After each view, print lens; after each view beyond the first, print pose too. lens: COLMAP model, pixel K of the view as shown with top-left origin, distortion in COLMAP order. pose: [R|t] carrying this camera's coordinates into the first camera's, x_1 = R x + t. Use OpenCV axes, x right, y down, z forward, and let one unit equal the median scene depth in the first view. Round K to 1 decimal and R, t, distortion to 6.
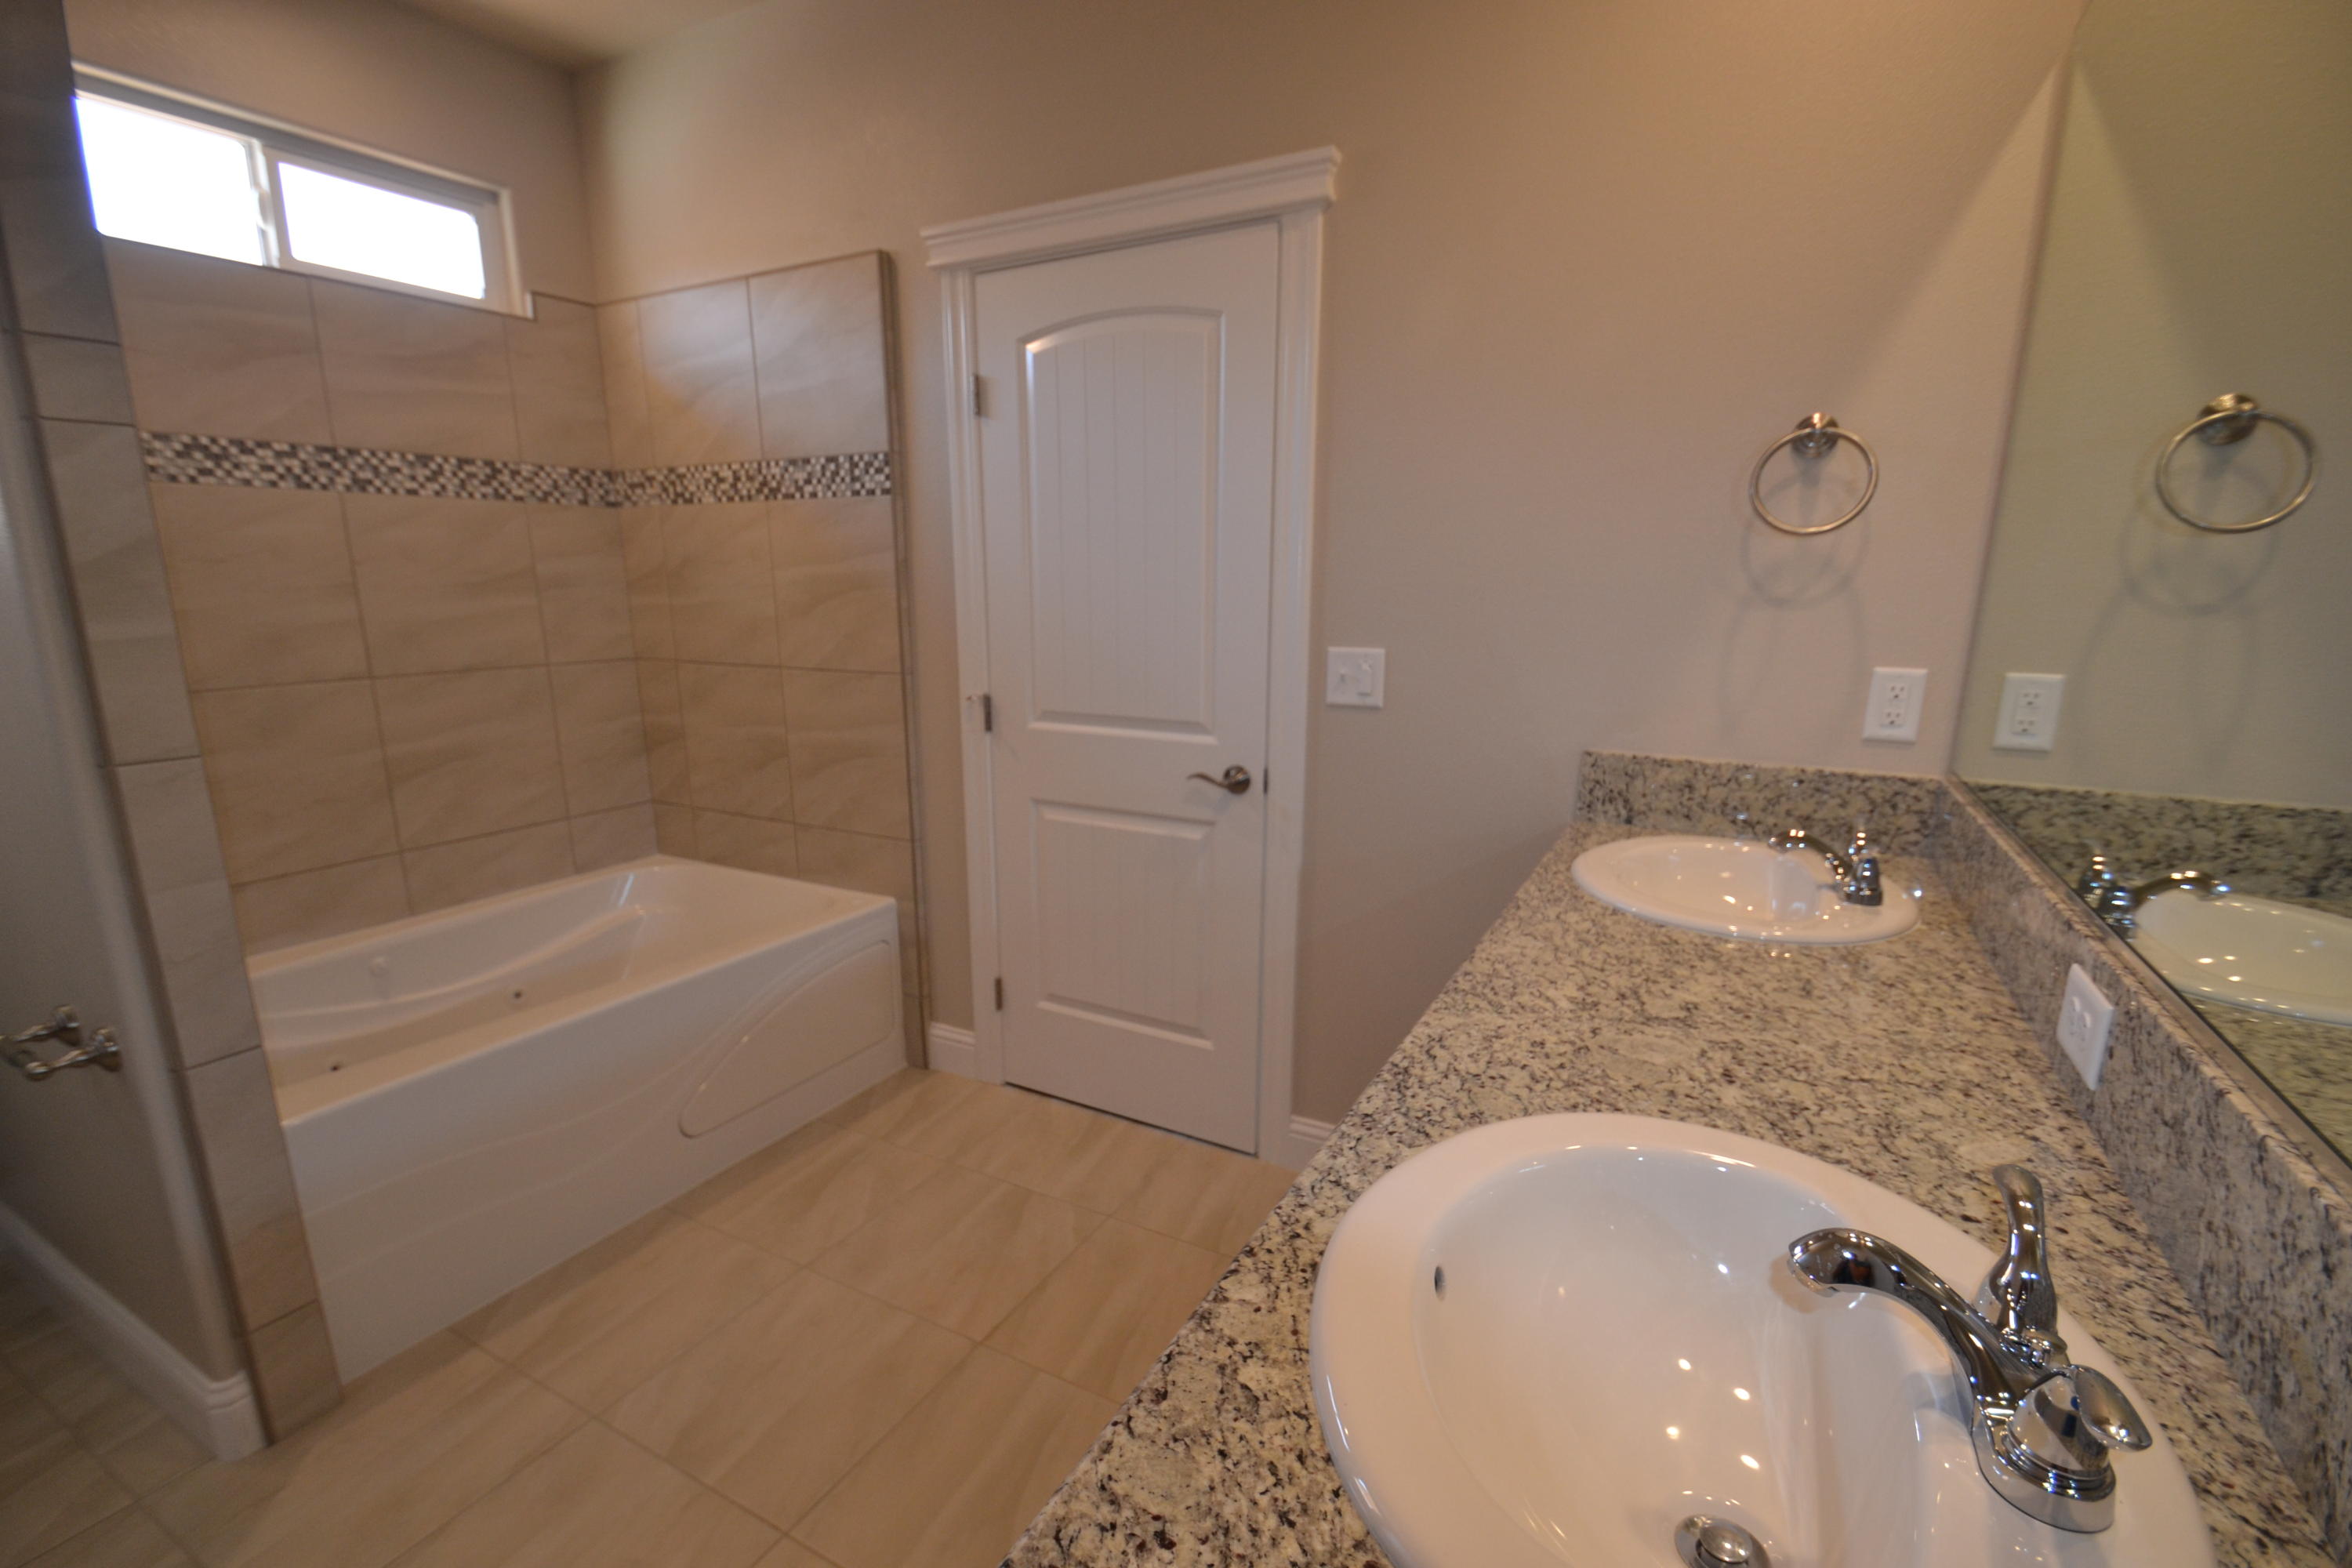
lens RADIAL K [[1046.3, 0, 1163.2], [0, 1046.3, 825.6], [0, 0, 1]] dist [0.007264, -0.011563]
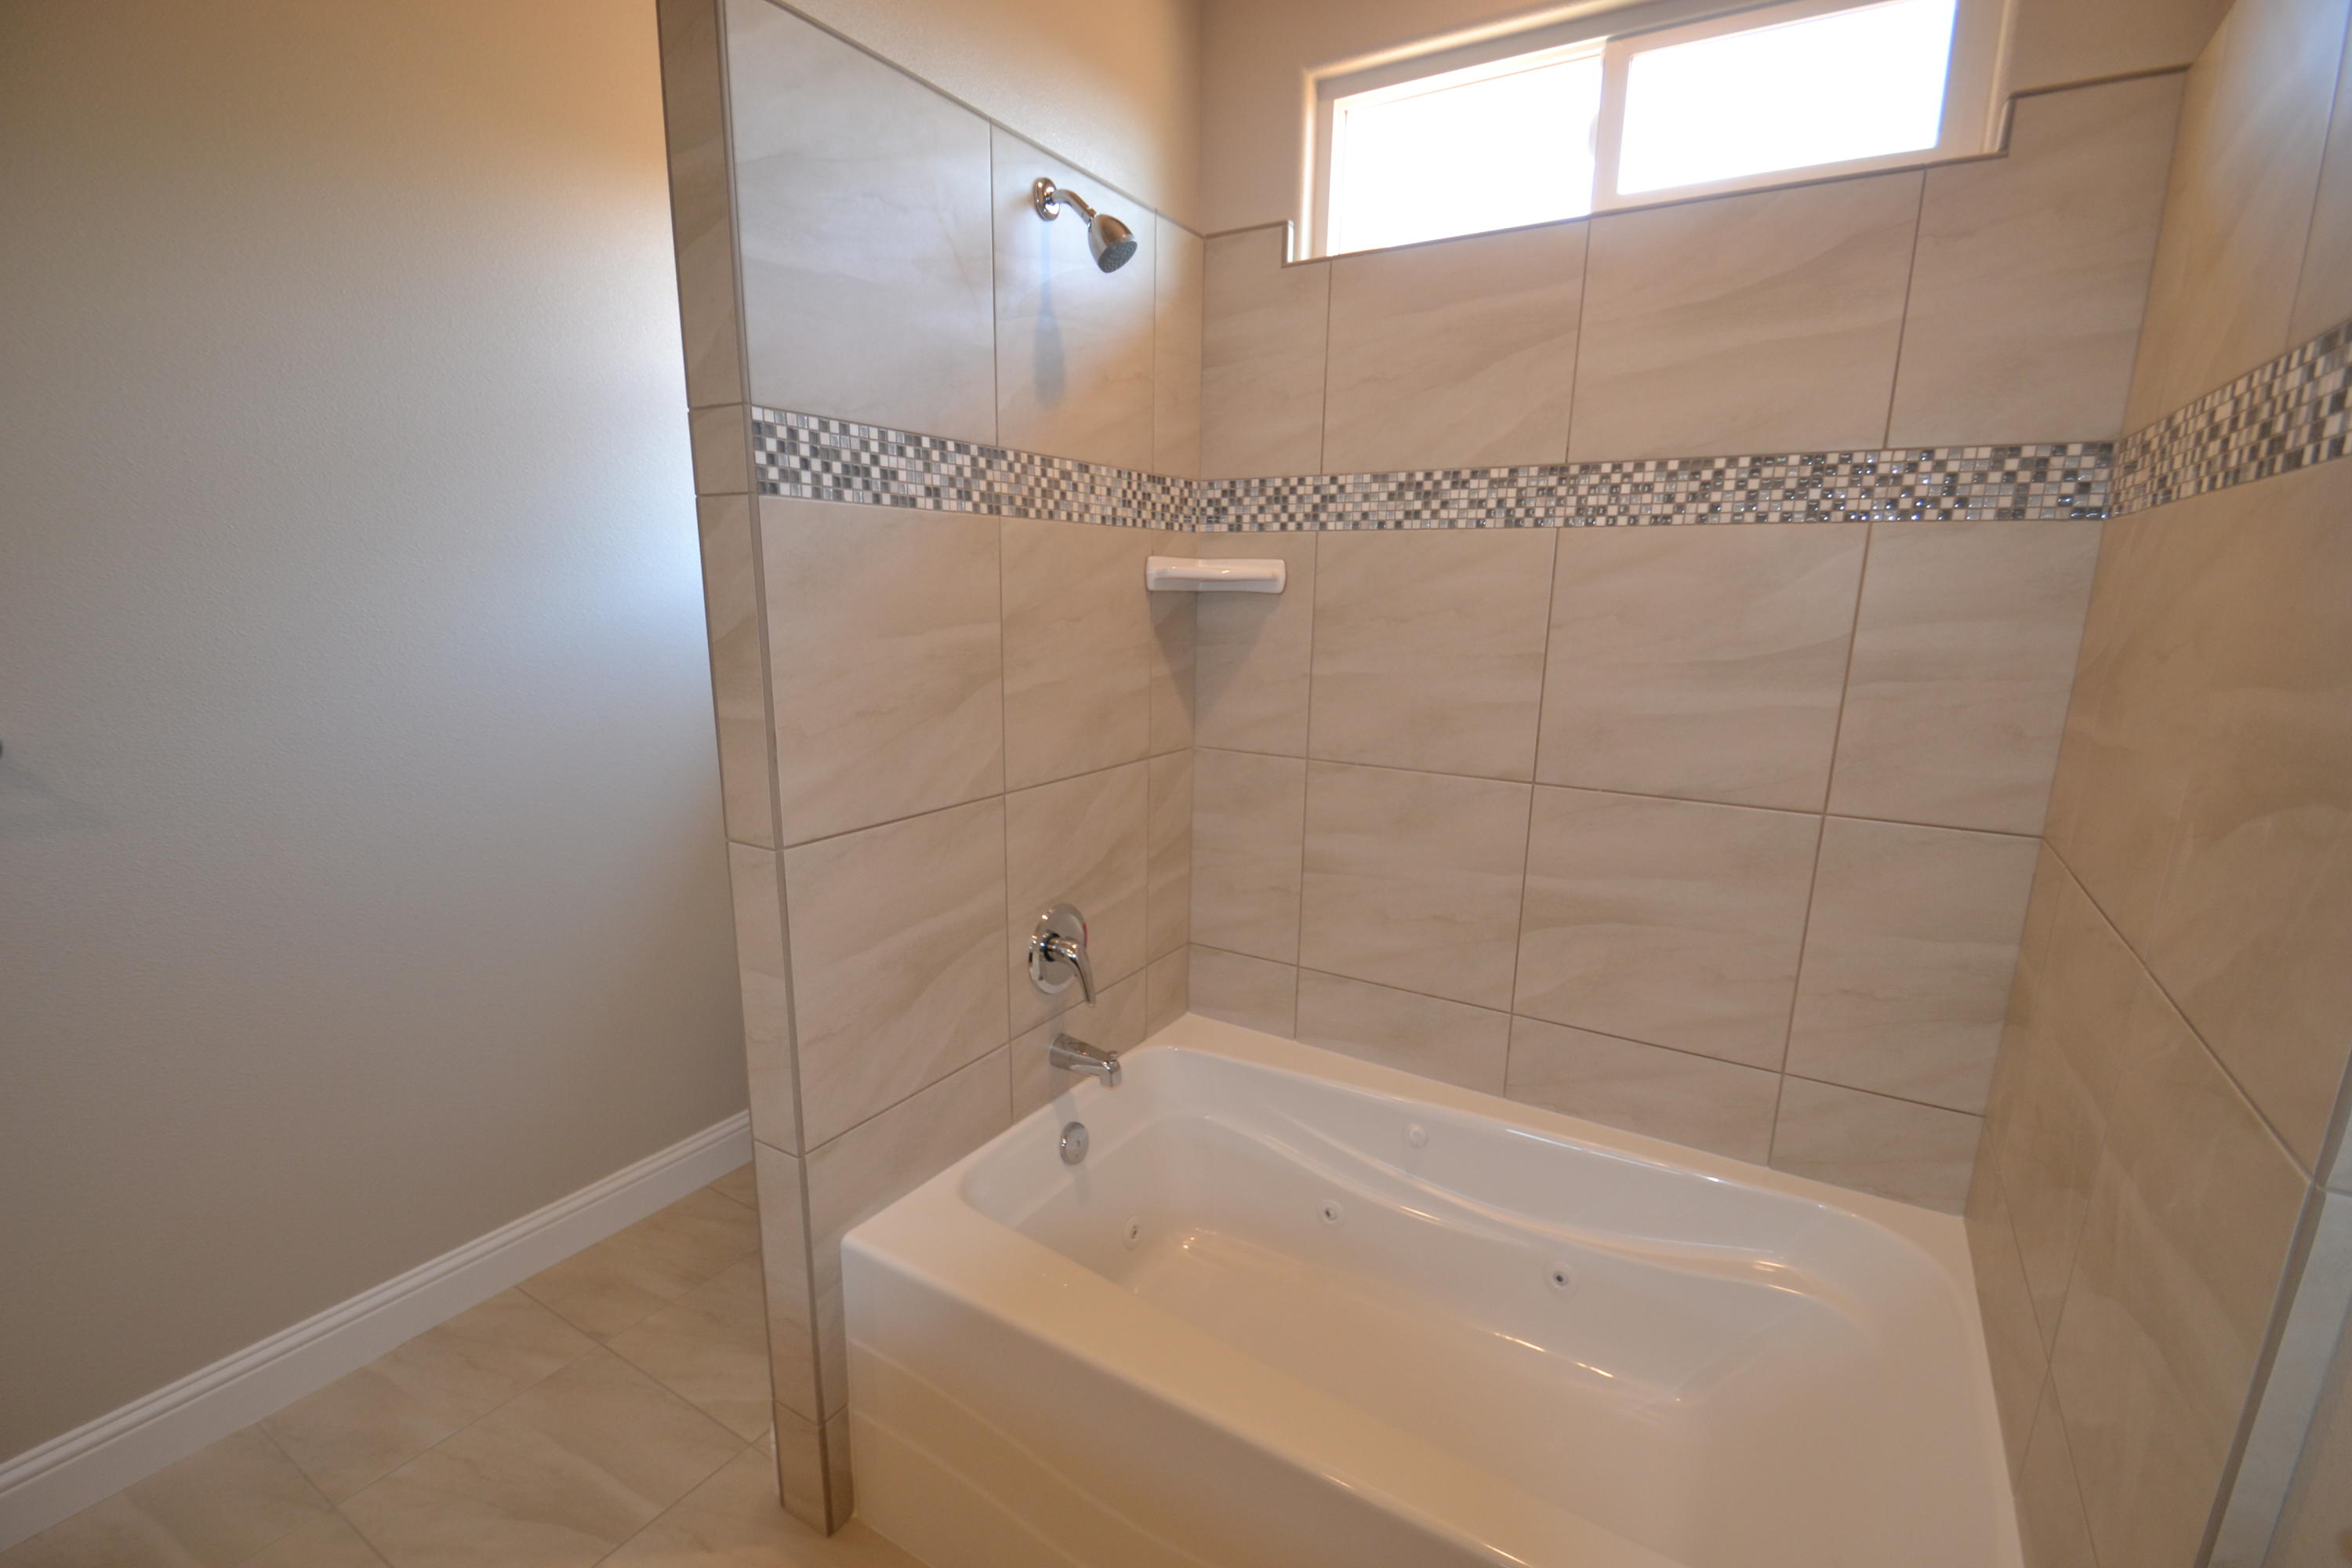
lens RADIAL K [[1046.3, 0, 1163.2], [0, 1046.3, 825.6], [0, 0, 1]] dist [0.007264, -0.011563]
pose [[-0.054695, 0.227424, -0.972259, -0.030694], [-0.242182, 0.941619, 0.233881, -0.228196], [0.968688, 0.248256, 0.003577, 0.782434]]
